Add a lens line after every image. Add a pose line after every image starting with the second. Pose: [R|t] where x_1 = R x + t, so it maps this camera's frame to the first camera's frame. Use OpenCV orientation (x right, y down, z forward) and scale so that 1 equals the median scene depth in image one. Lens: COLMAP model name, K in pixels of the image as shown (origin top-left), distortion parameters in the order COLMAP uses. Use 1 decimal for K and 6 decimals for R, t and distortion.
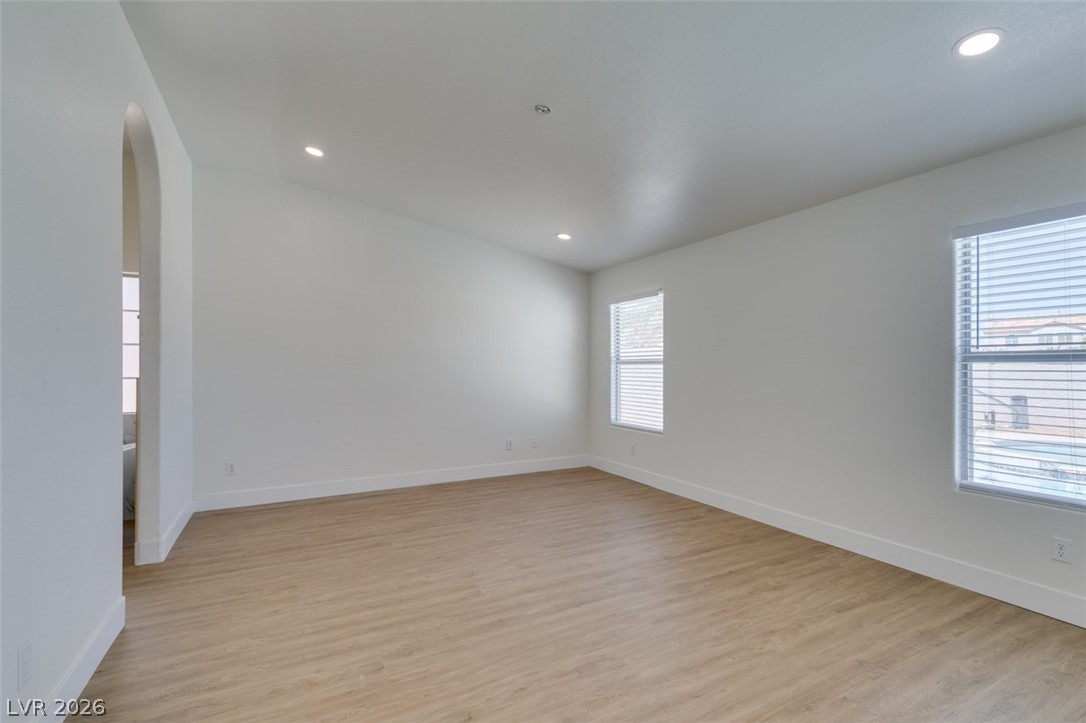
lens RADIAL K [[496.1, 0, 542.7], [0, 496.1, 364.6], [0, 0, 1]] dist [0.000201, 0.000034]
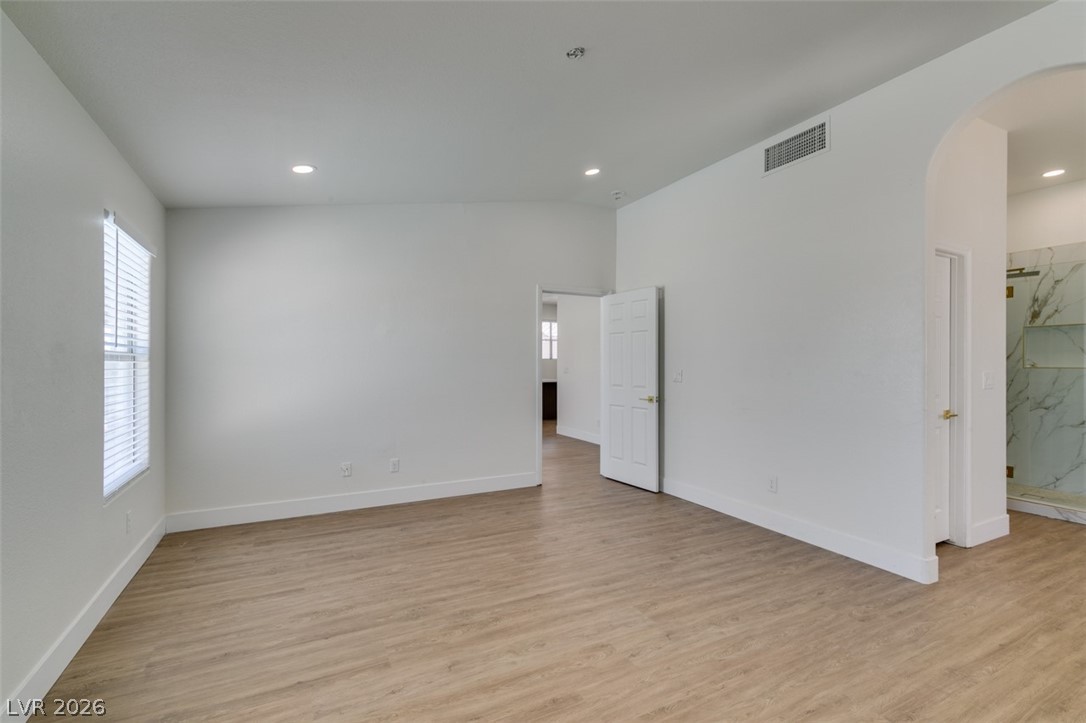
lens RADIAL K [[496.1, 0, 543.0], [0, 496.1, 363.1], [0, 0, 1]] dist [0.000201, 0.000034]
pose [[-0.999955, 0.000167, 0.009536, 0.049348], [0.000106, 0.999980, -0.006368, 0.005069], [-0.009537, -0.006366, -0.999934, 1.996817]]
